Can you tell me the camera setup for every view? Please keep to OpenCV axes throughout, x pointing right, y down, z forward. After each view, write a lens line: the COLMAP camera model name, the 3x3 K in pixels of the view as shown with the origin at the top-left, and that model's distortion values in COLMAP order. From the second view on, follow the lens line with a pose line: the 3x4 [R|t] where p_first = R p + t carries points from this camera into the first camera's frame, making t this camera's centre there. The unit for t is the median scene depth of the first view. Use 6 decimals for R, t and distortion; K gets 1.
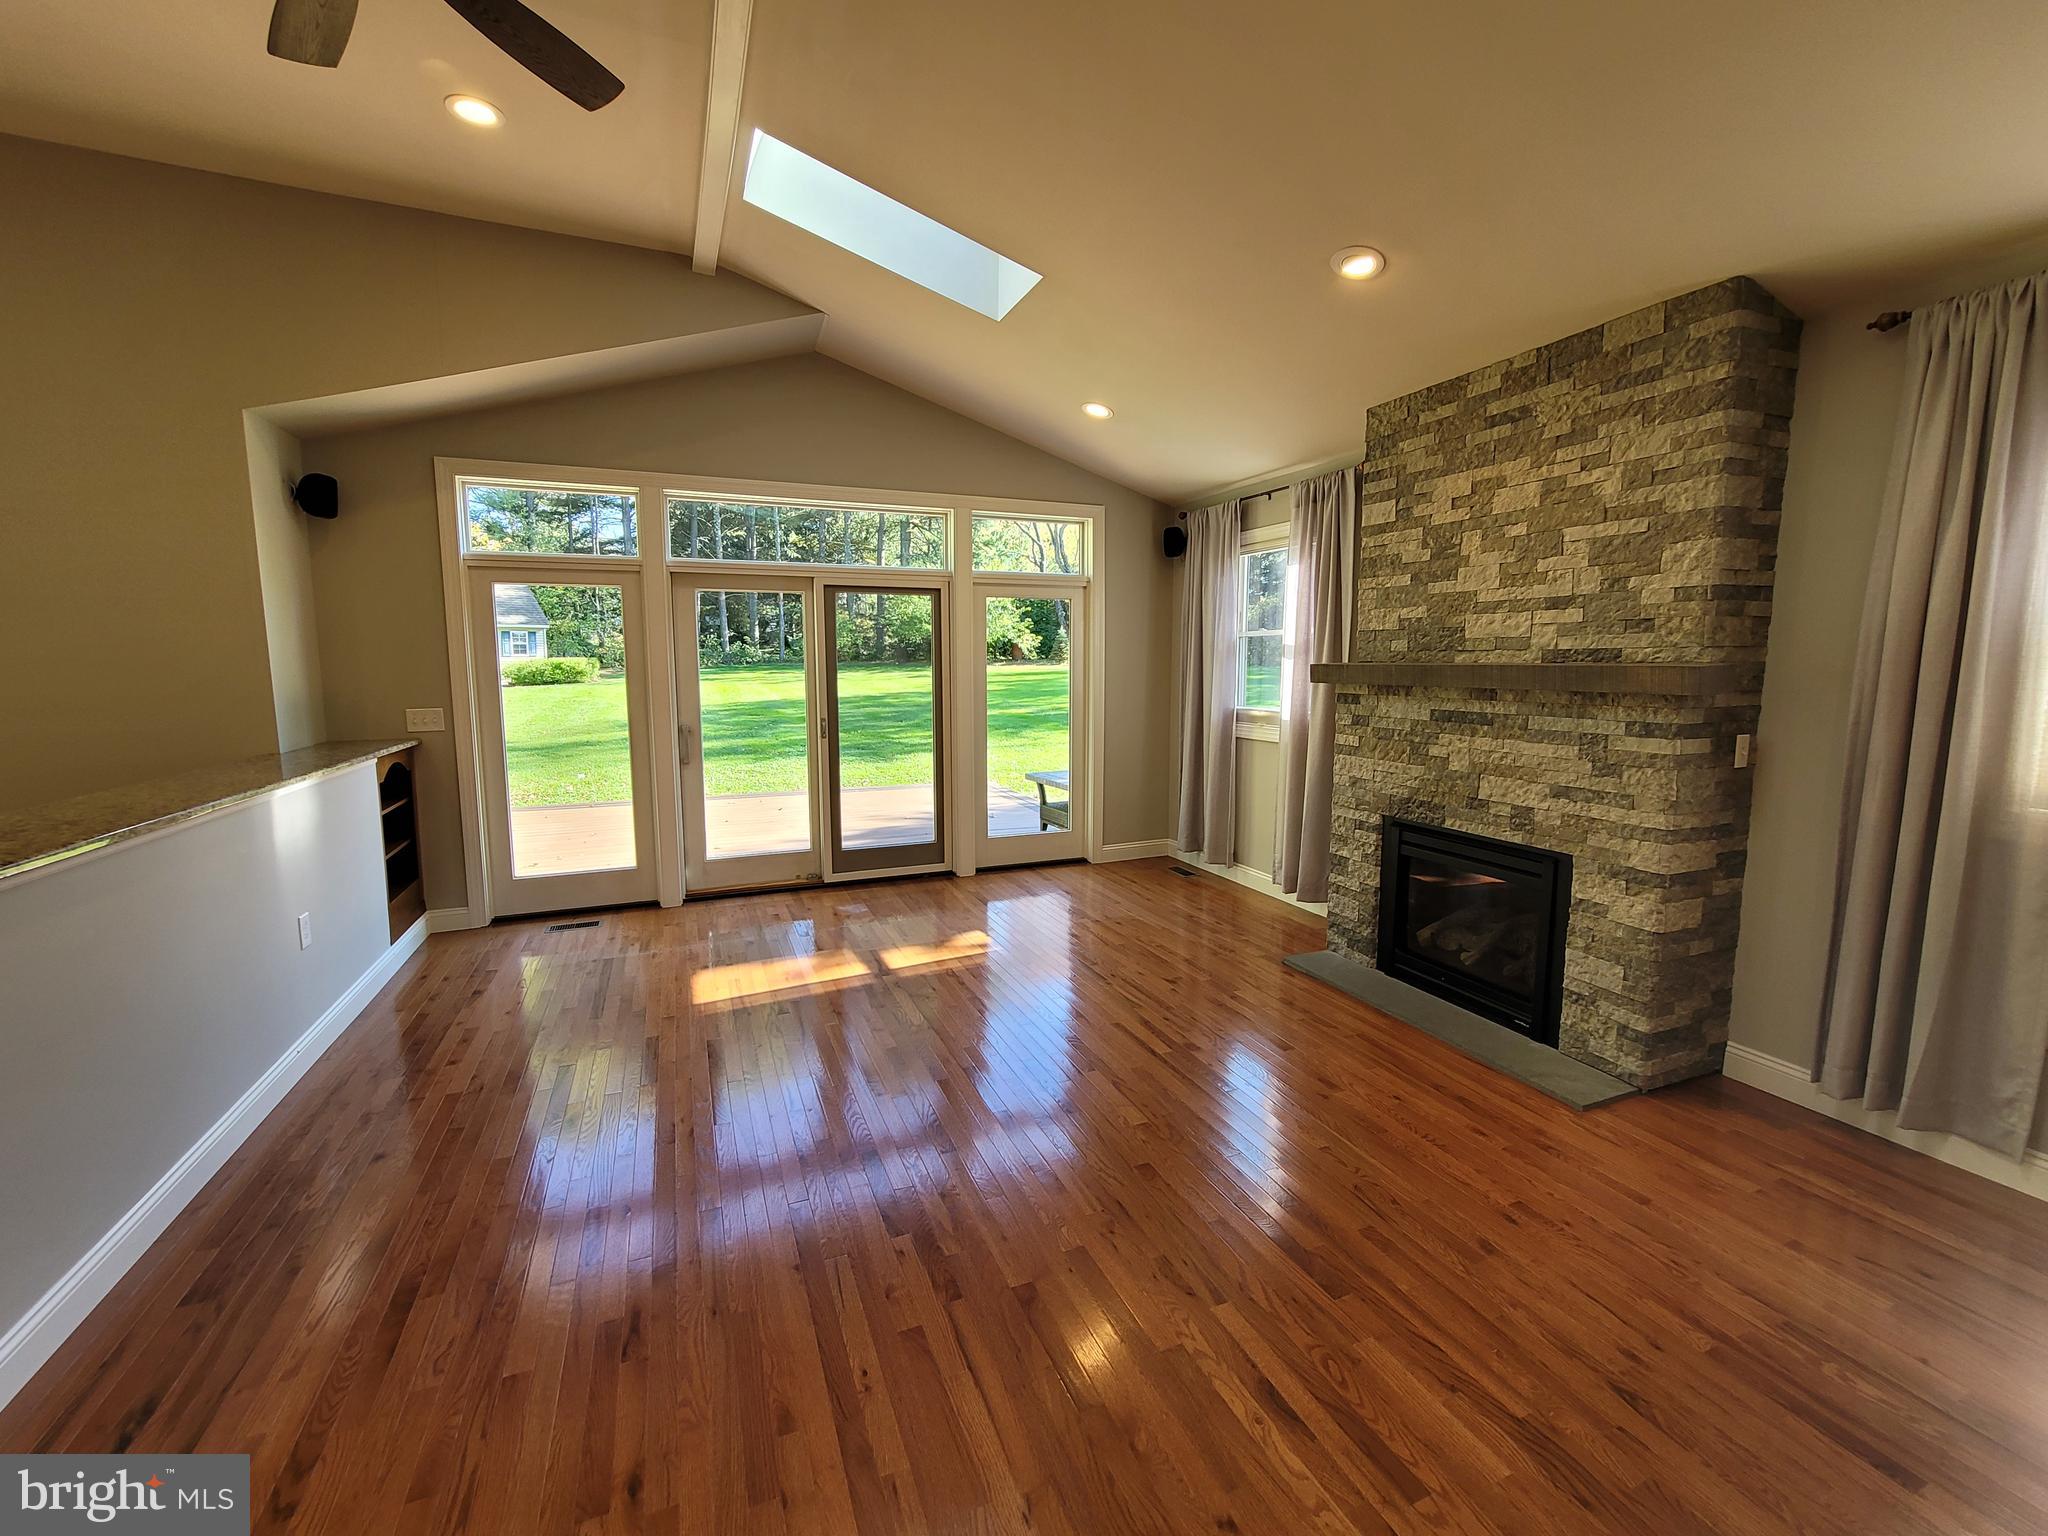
lens RADIAL K [[834.9, 0, 1022.7], [0, 834.9, 755.9], [0, 0, 1]] dist [-0.006431, 0.000673]
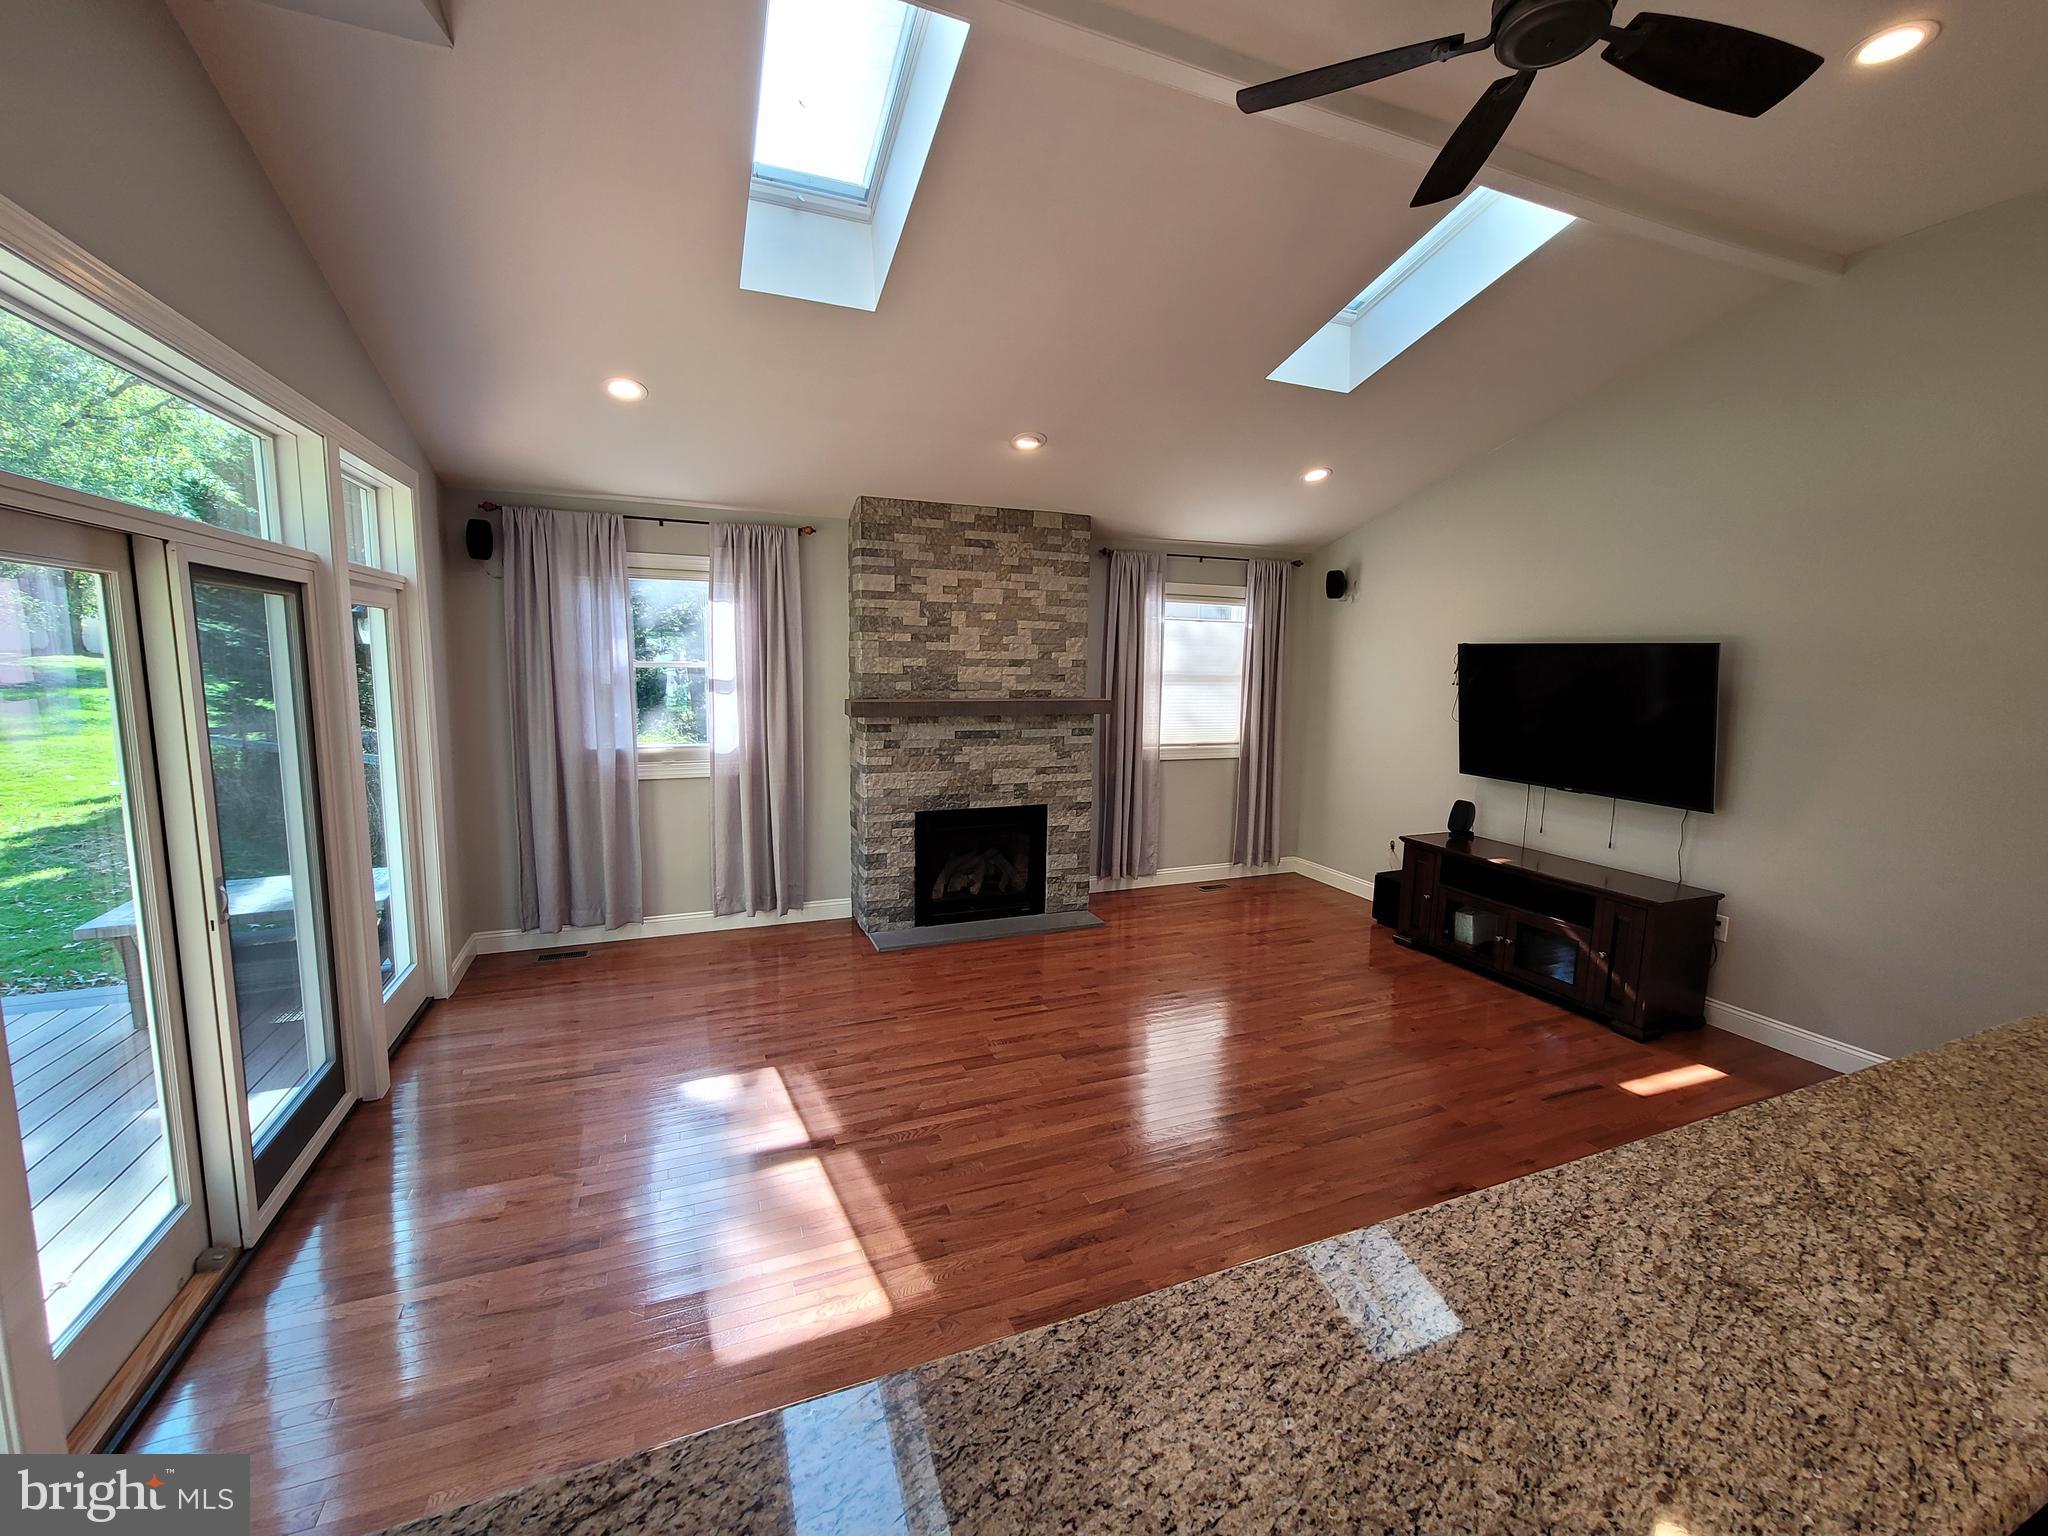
lens RADIAL K [[834.9, 0, 1022.7], [0, 834.9, 755.9], [0, 0, 1]] dist [-0.006431, 0.000673]
pose [[0.009741, -0.118385, 0.992920, -0.987625], [0.098267, 0.988274, 0.116867, -0.176343], [-0.995112, 0.096433, 0.021260, 0.878688]]
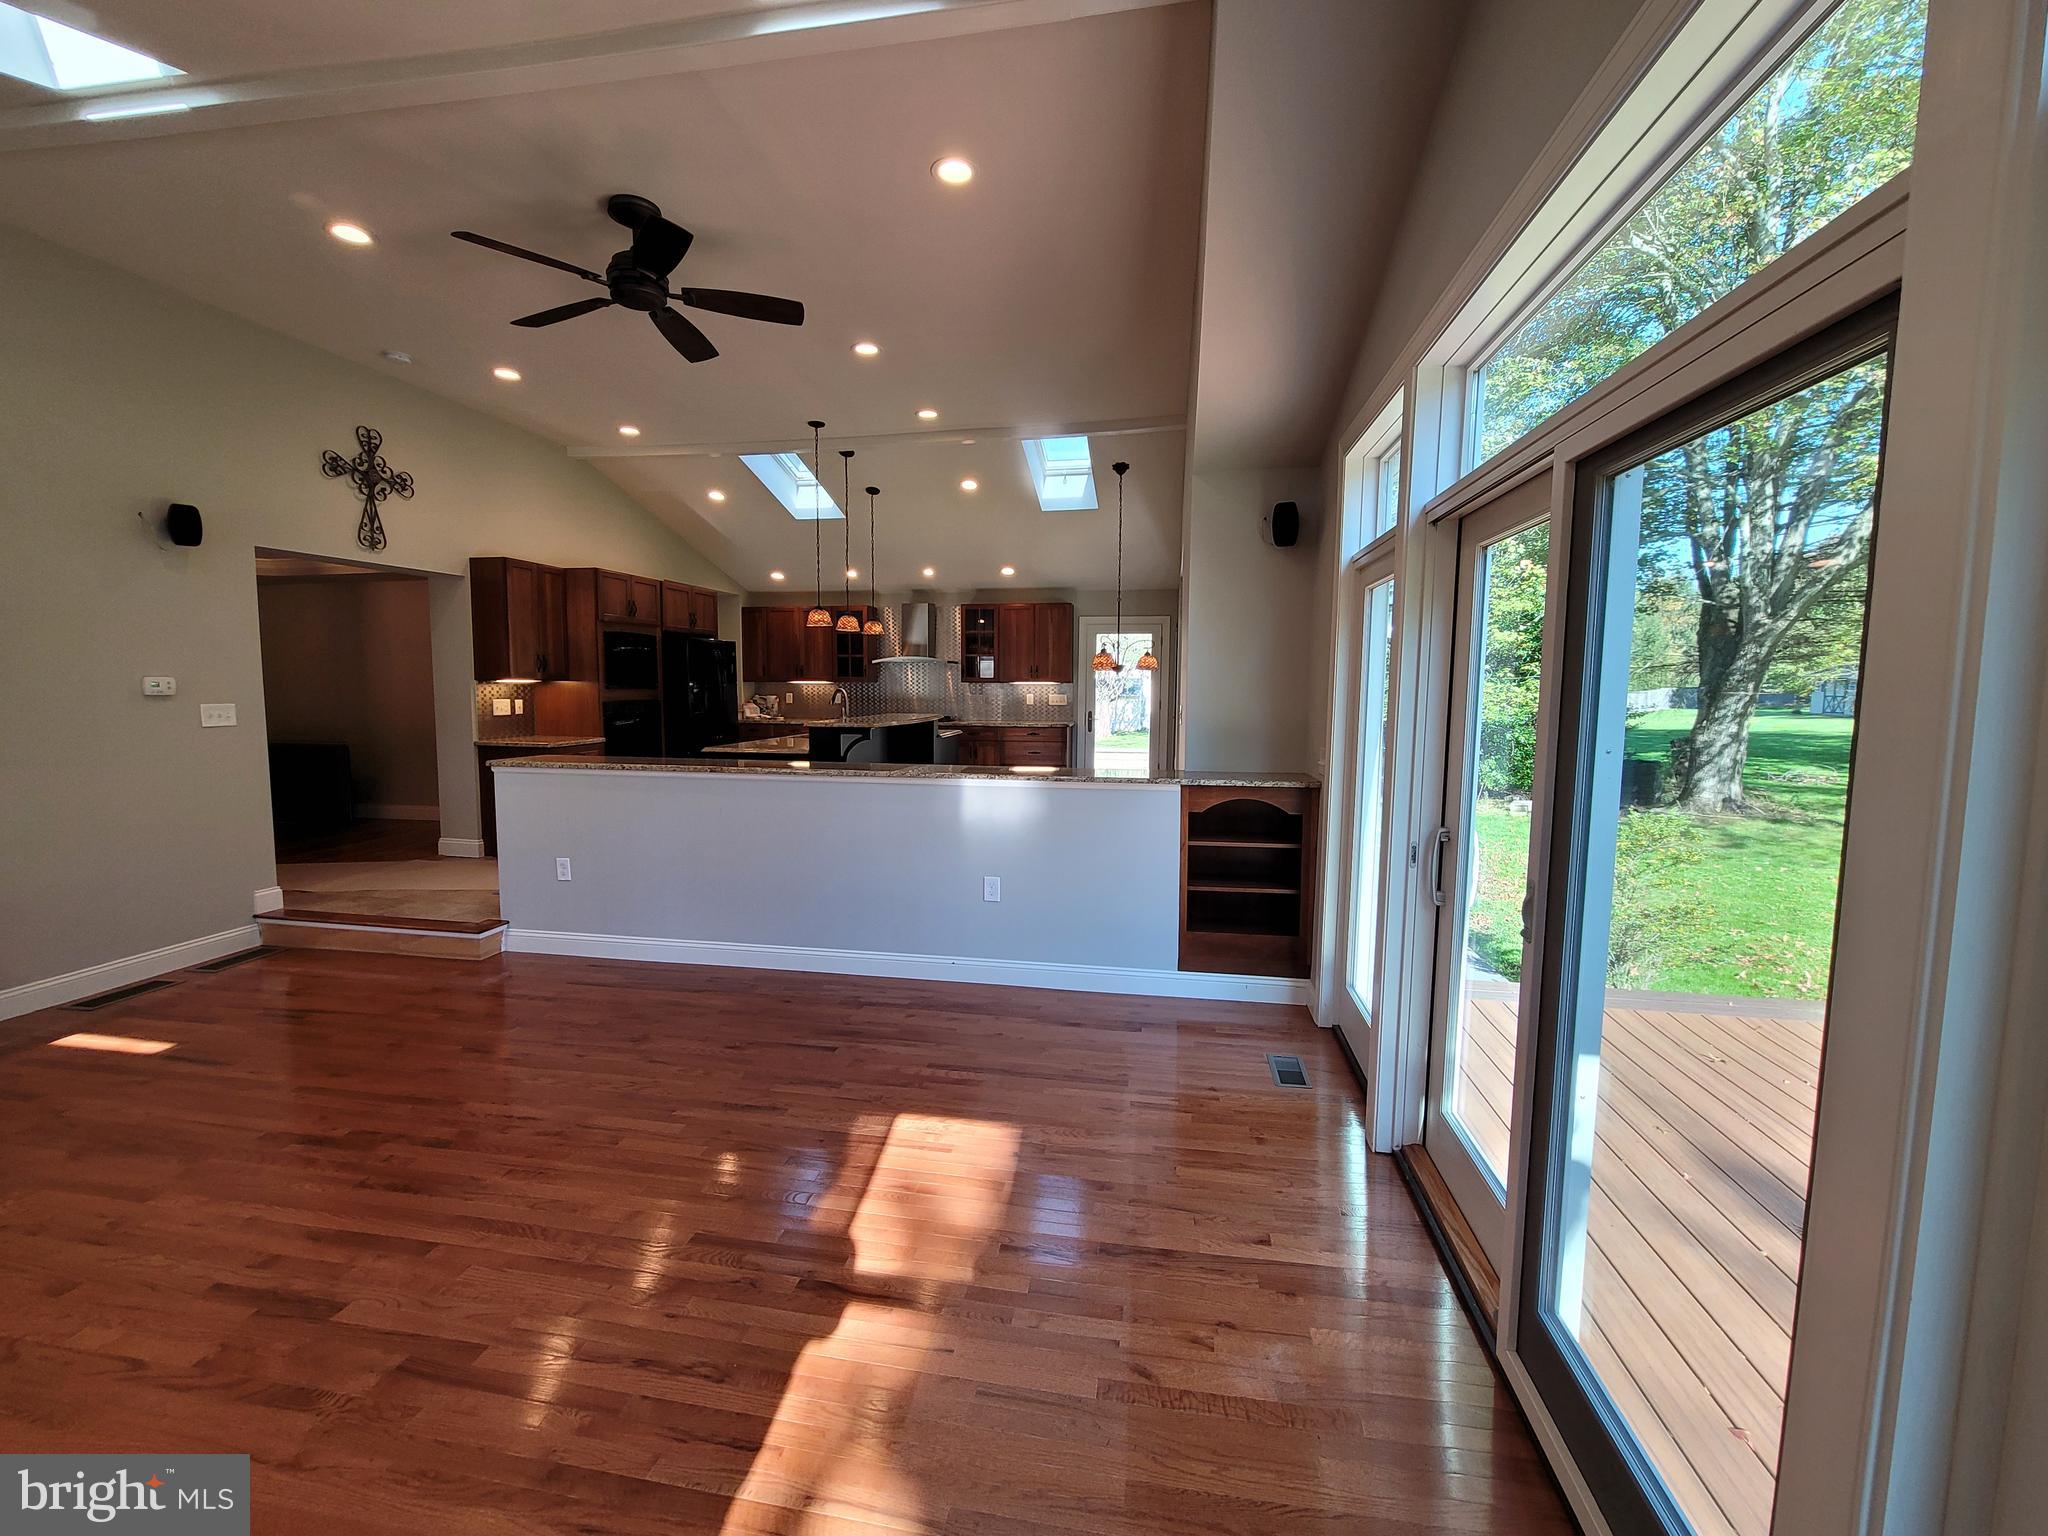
lens RADIAL K [[834.9, 0, 1022.7], [0, 834.9, 755.9], [0, 0, 1]] dist [-0.006431, 0.000673]
pose [[-0.533457, 0.070965, -0.842845, 0.209842], [-0.103371, 0.983535, 0.148237, -0.185200], [0.839487, 0.166204, -0.517338, 1.513845]]
